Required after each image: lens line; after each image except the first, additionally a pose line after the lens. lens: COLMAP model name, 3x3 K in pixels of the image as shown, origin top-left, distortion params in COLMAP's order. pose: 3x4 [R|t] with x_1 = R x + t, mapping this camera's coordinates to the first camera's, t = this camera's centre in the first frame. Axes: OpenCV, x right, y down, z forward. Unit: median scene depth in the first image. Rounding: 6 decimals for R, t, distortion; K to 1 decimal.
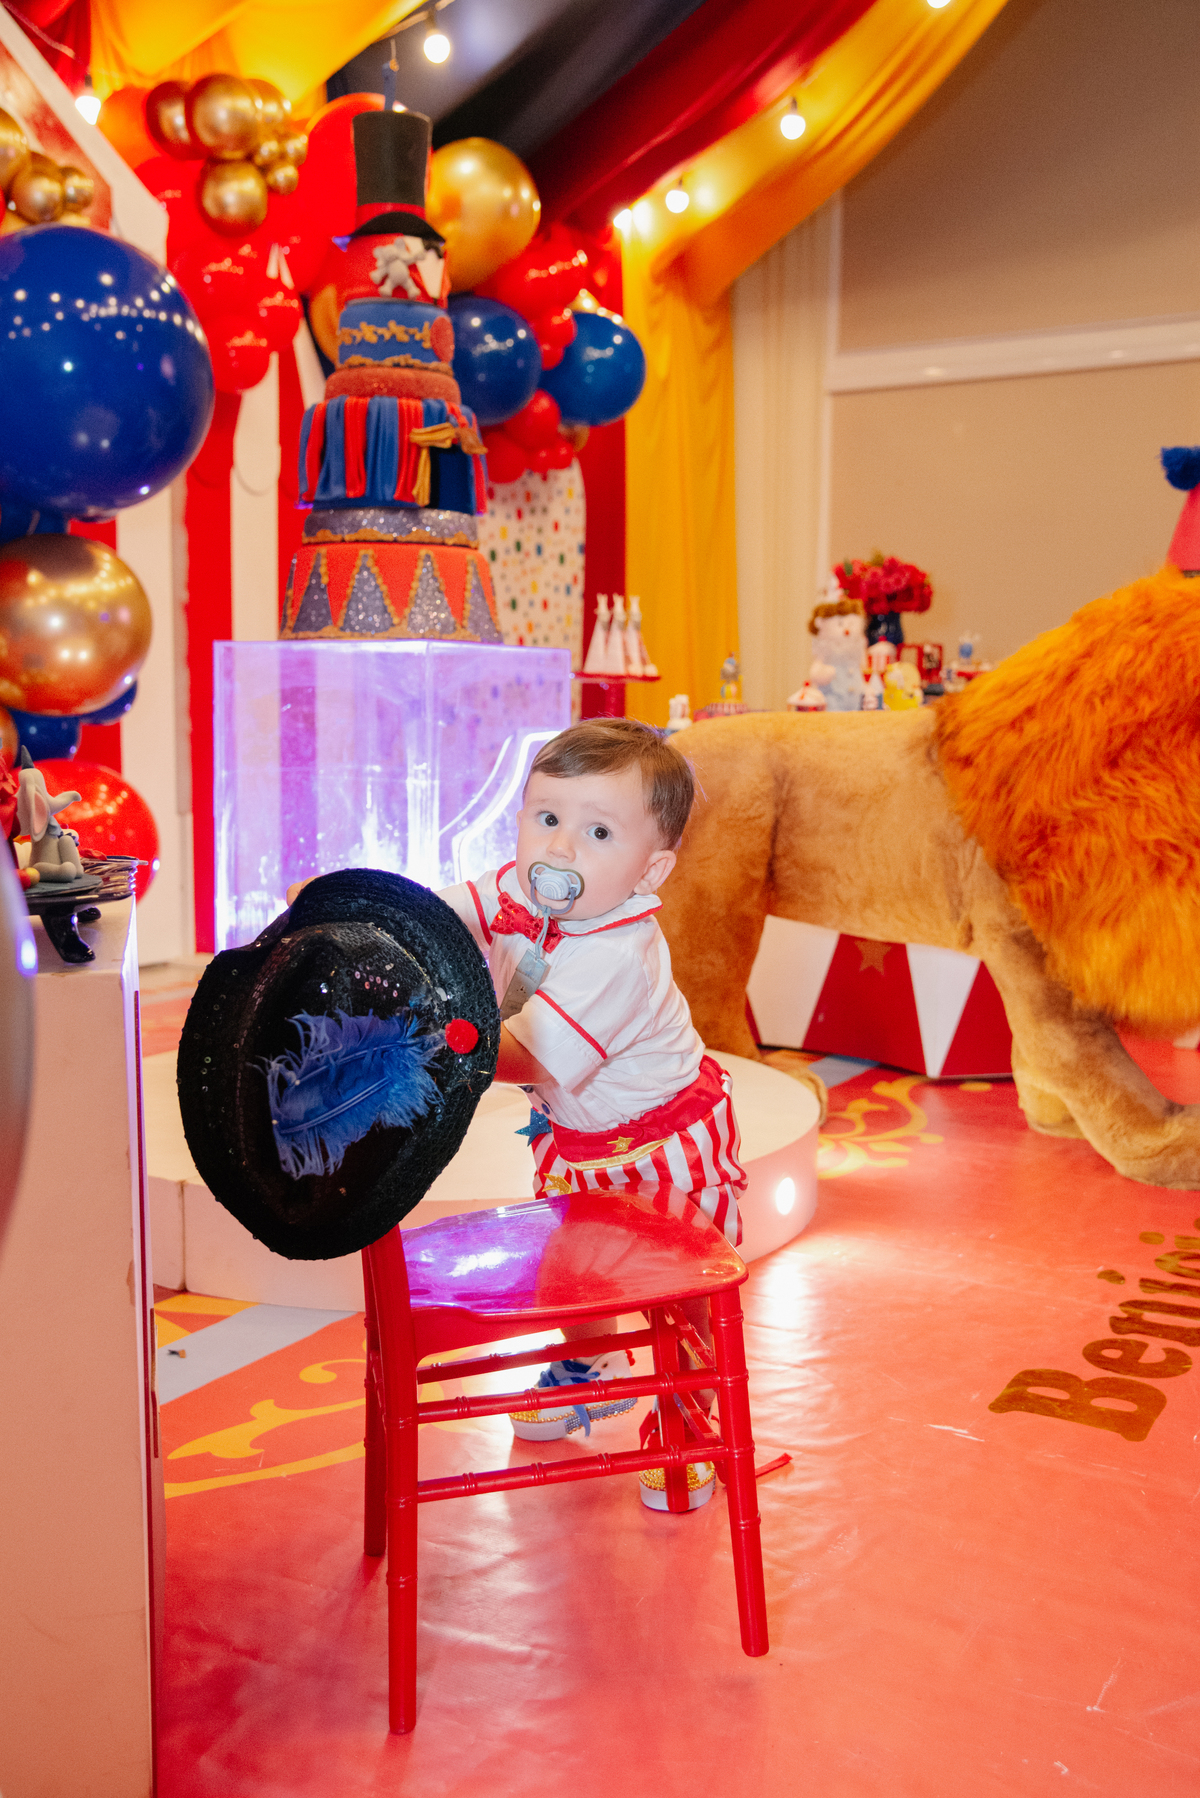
lens RADIAL K [[1791.0, 0, 606.2], [0, 1791.0, 899.6], [0, 0, 1]] dist [0.034750, 0.000000]
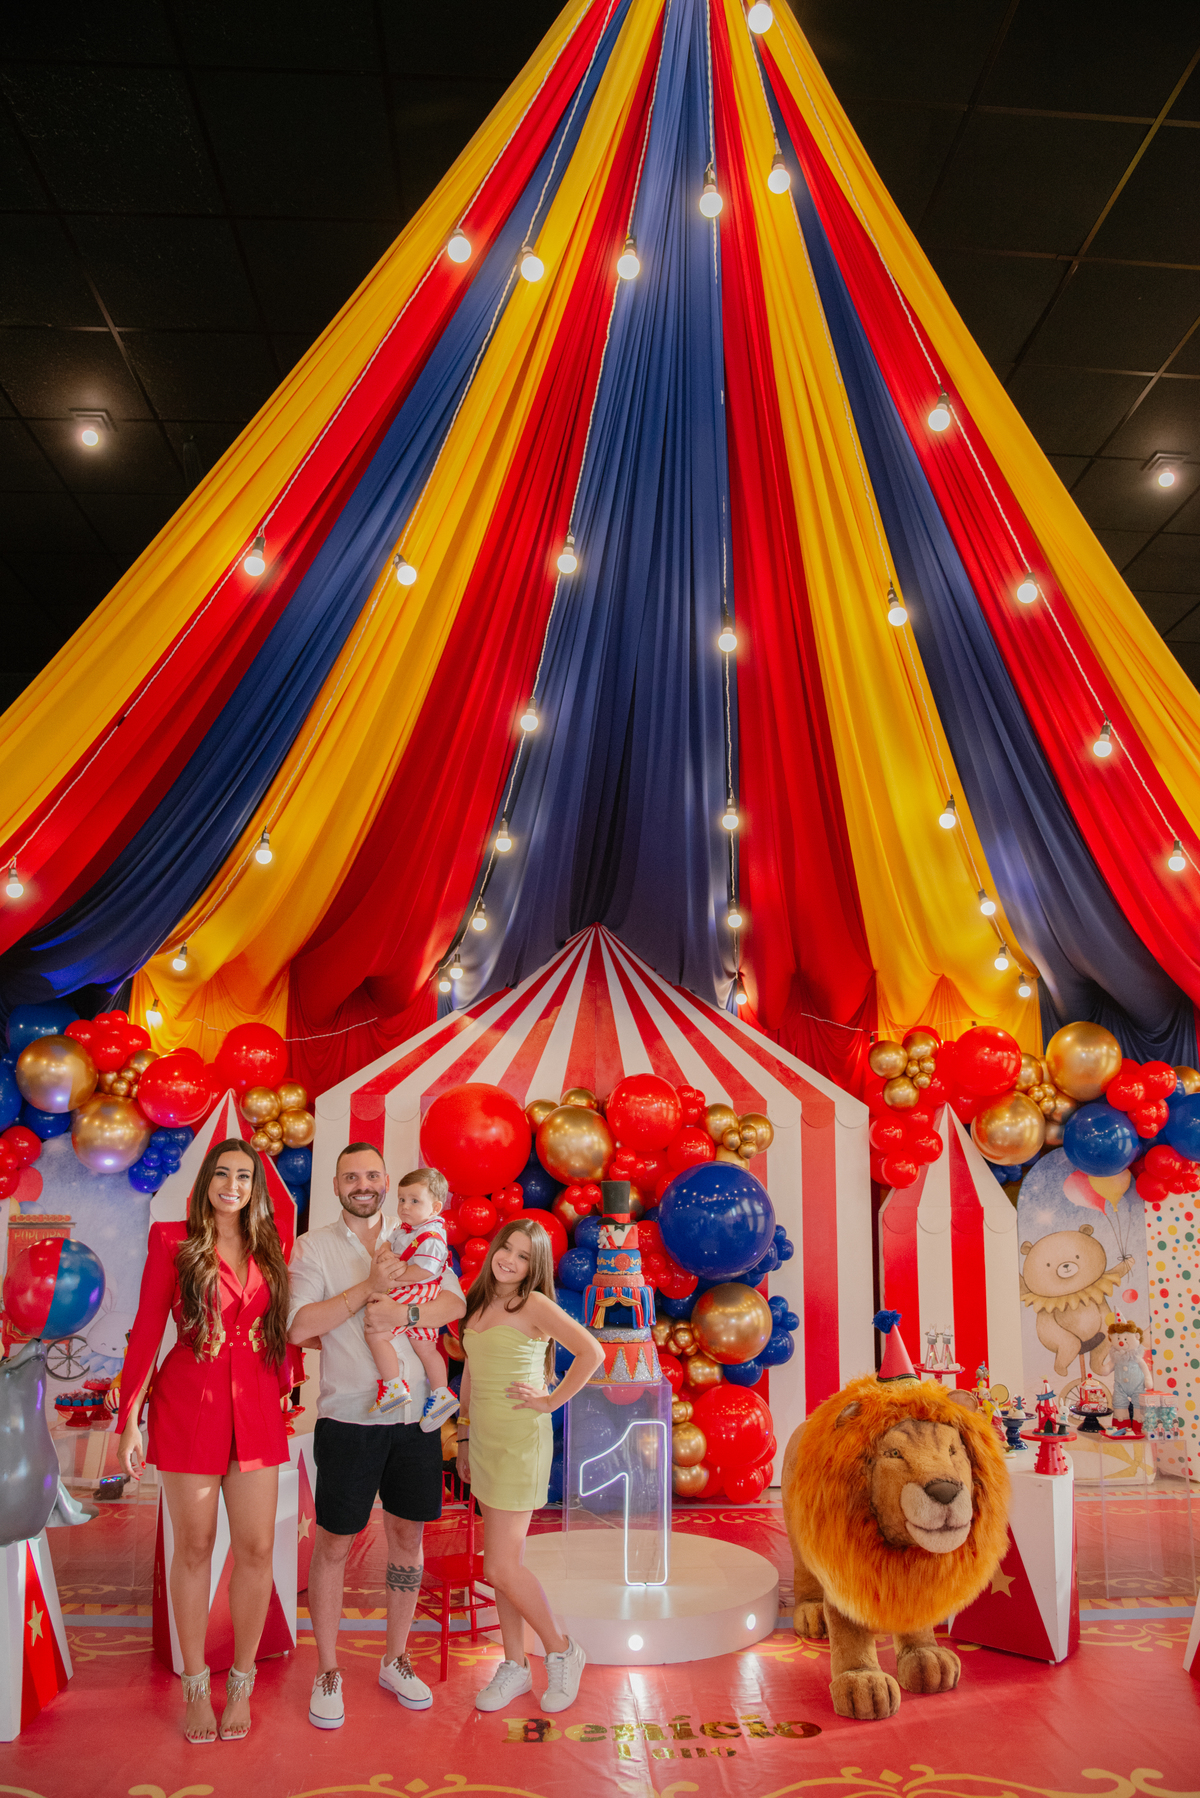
lens RADIAL K [[1267.7, 0, 601.9], [0, 1267.7, 911.4], [0, 0, 1]] dist [-0.108712, 0.033814]
pose [[0.548643, -0.187323, -0.814801, 0.795800], [-0.101480, 0.952450, -0.287300, -0.143923], [0.829875, 0.240311, 0.503546, -0.039727]]
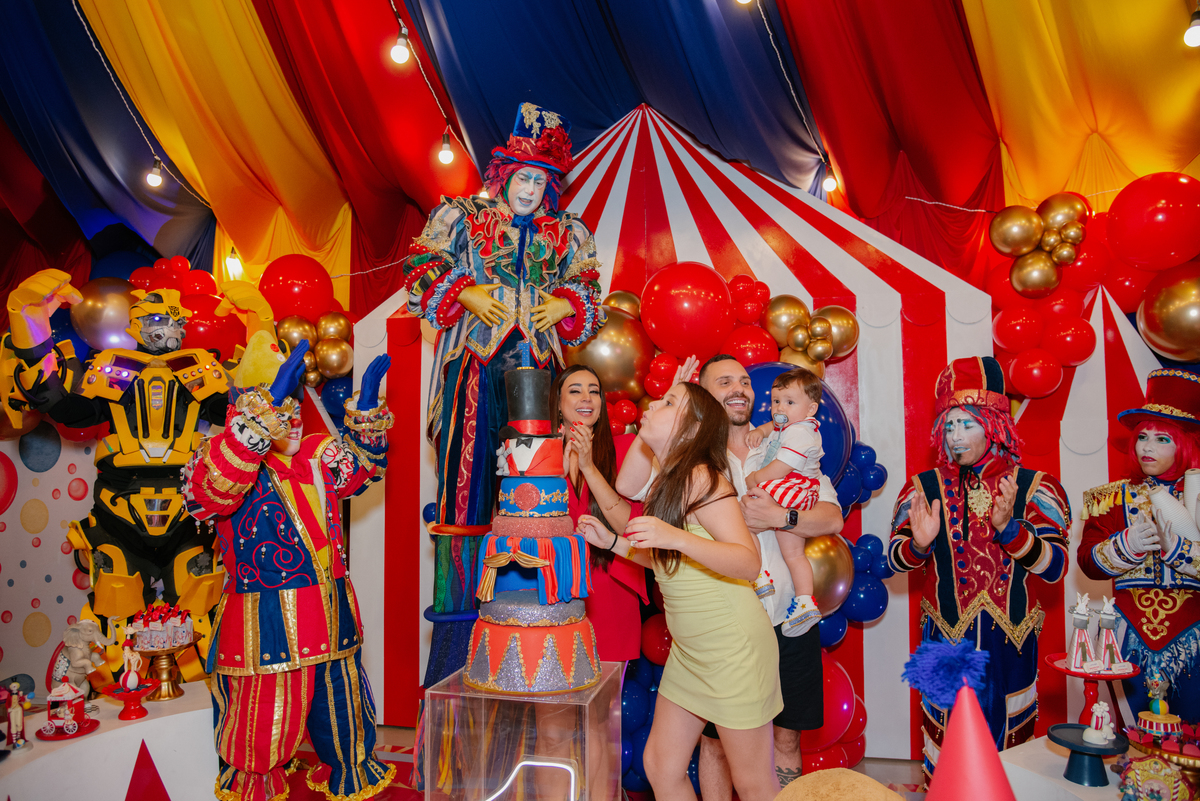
lens RADIAL K [[846.1, 0, 561.6], [0, 846.1, 395.8], [0, 0, 1]] dist [-0.108712, 0.033814]
pose [[0.261743, -0.069591, -0.962625, 0.352593], [-0.098645, 0.990245, -0.098410, -0.176814], [0.960083, 0.120716, 0.252325, 0.444017]]
